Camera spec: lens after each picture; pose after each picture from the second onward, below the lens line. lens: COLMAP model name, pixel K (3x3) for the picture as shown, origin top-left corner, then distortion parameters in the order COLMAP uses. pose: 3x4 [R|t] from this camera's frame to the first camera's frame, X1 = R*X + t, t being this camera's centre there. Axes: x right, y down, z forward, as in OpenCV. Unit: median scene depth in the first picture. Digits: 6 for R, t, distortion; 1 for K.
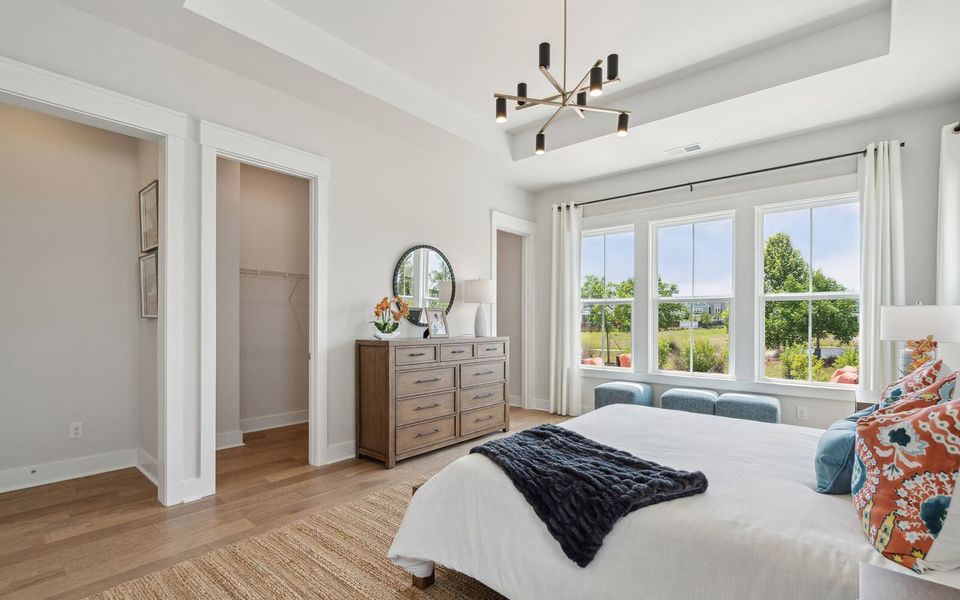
lens RADIAL K [[440.7, 0, 480.7], [0, 440.7, 292.6], [0, 0, 1]] dist [-0.000917, 0.000285]
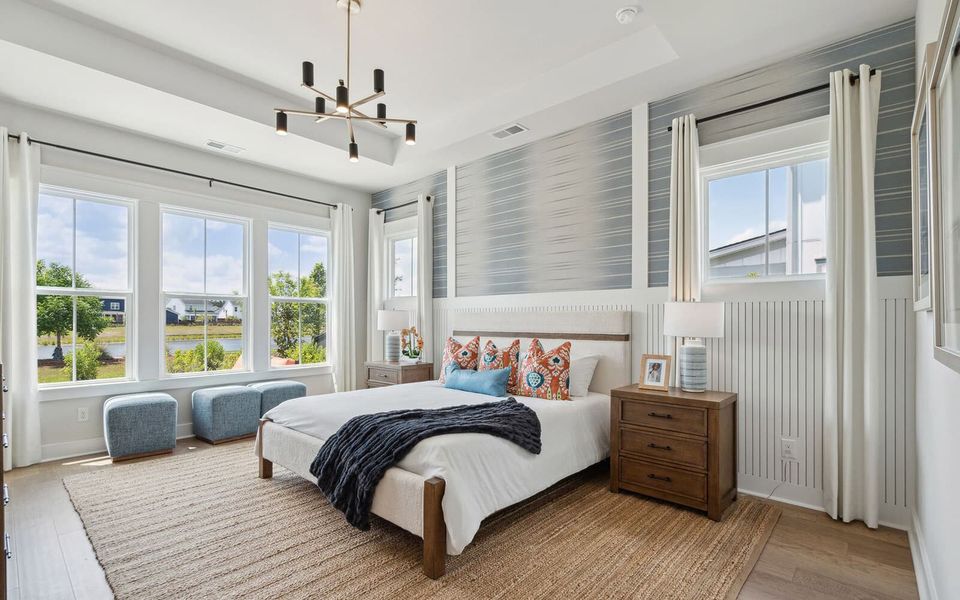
lens RADIAL K [[436.3, 0, 478.4], [0, 436.3, 297.4], [0, 0, 1]] dist [-0.000139, 0.000505]
pose [[0.025266, 0.047255, 0.998563, -0.470342], [-0.065199, 0.996833, -0.045524, 0.021327], [-0.997552, -0.063956, 0.028267, 0.362360]]
